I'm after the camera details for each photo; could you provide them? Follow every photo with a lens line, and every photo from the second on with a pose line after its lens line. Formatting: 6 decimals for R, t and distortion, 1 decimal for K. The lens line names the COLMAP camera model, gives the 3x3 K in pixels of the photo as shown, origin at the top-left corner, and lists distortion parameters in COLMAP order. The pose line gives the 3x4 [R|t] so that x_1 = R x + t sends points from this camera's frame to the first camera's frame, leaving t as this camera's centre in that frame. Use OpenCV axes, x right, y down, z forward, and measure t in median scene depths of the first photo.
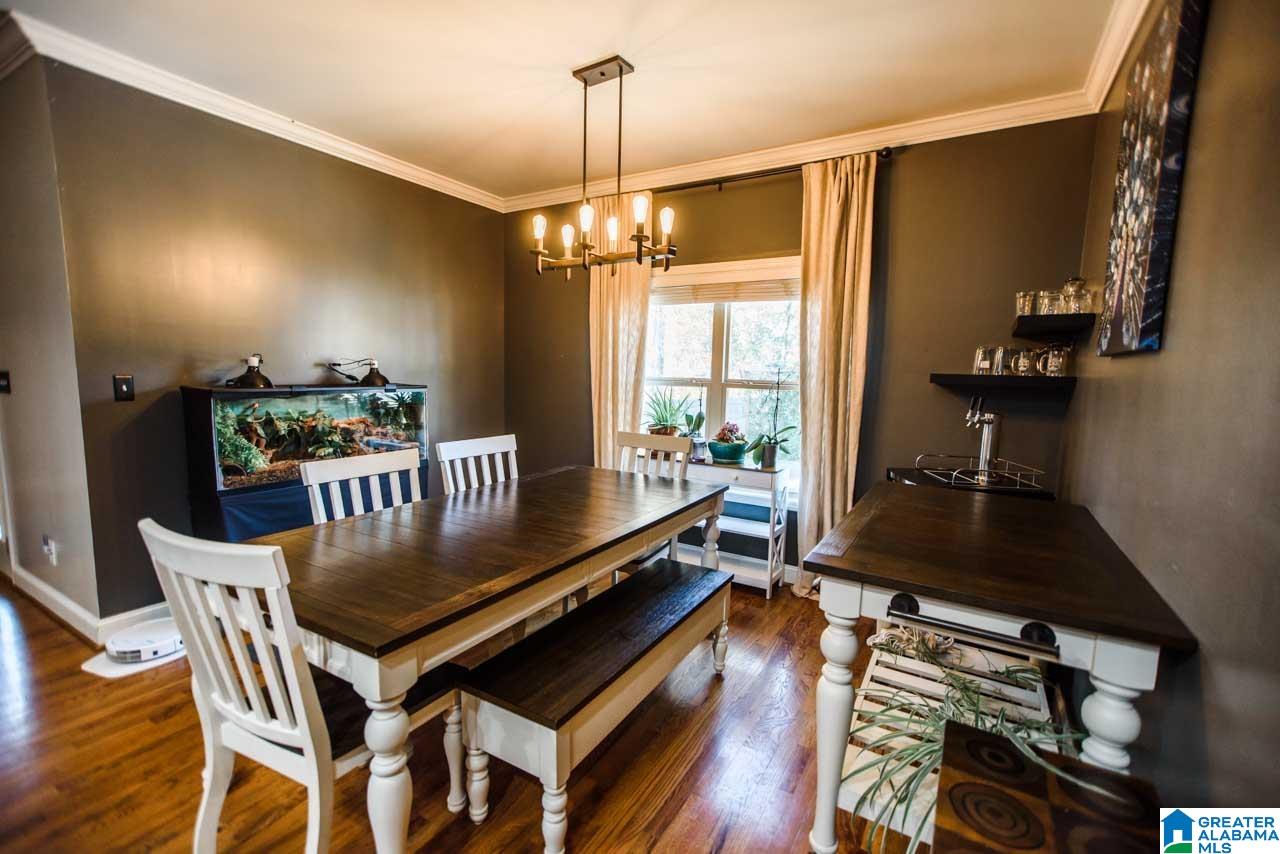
lens RADIAL K [[540.3, 0, 648.7], [0, 540.3, 431.4], [0, 0, 1]] dist [0.004148, 0.000486]
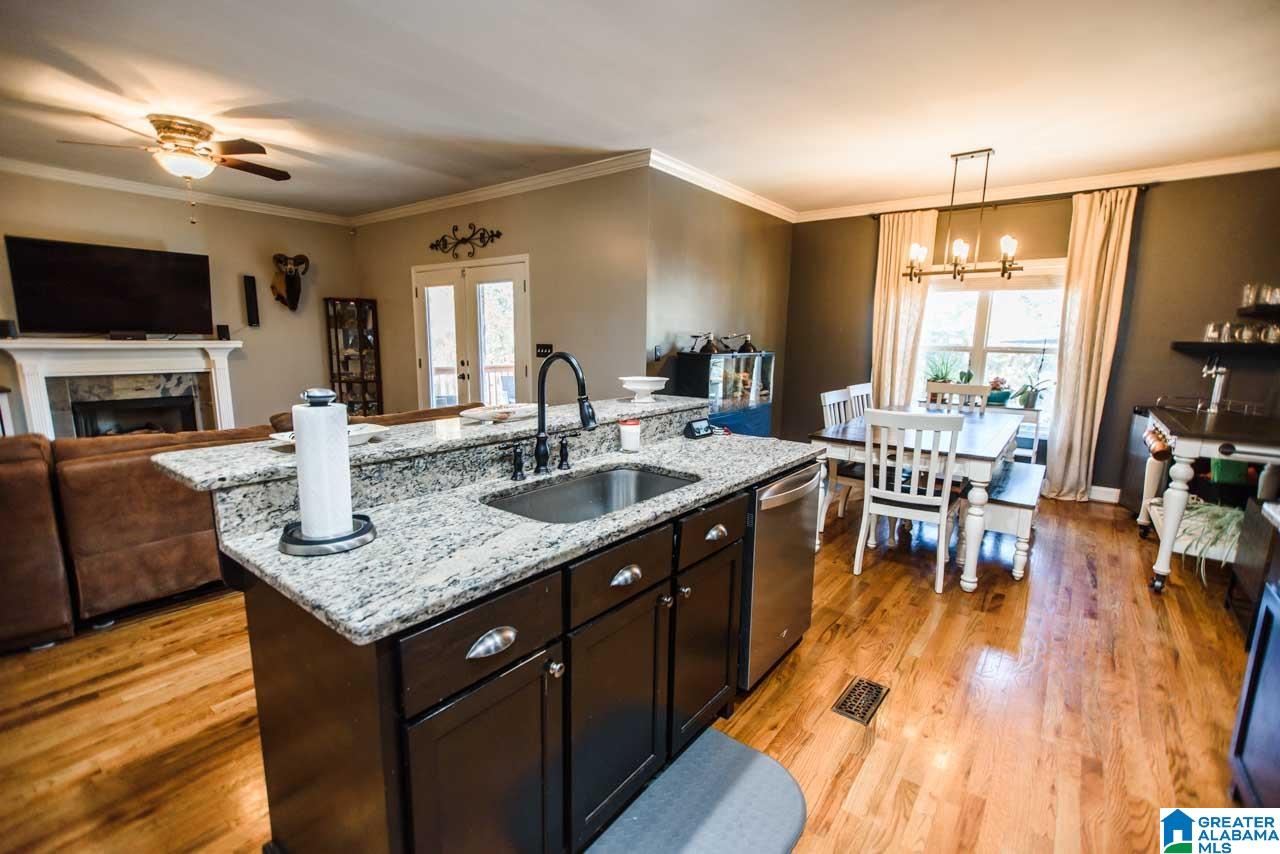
lens RADIAL K [[558.8, 0, 635.6], [0, 558.8, 430.1], [0, 0, 1]] dist [0.001827, -0.000105]
pose [[0.992272, 0.012290, -0.123468, -0.658915], [-0.006293, 0.998787, 0.048842, 0.061081], [0.123918, -0.047687, 0.991146, -0.625364]]
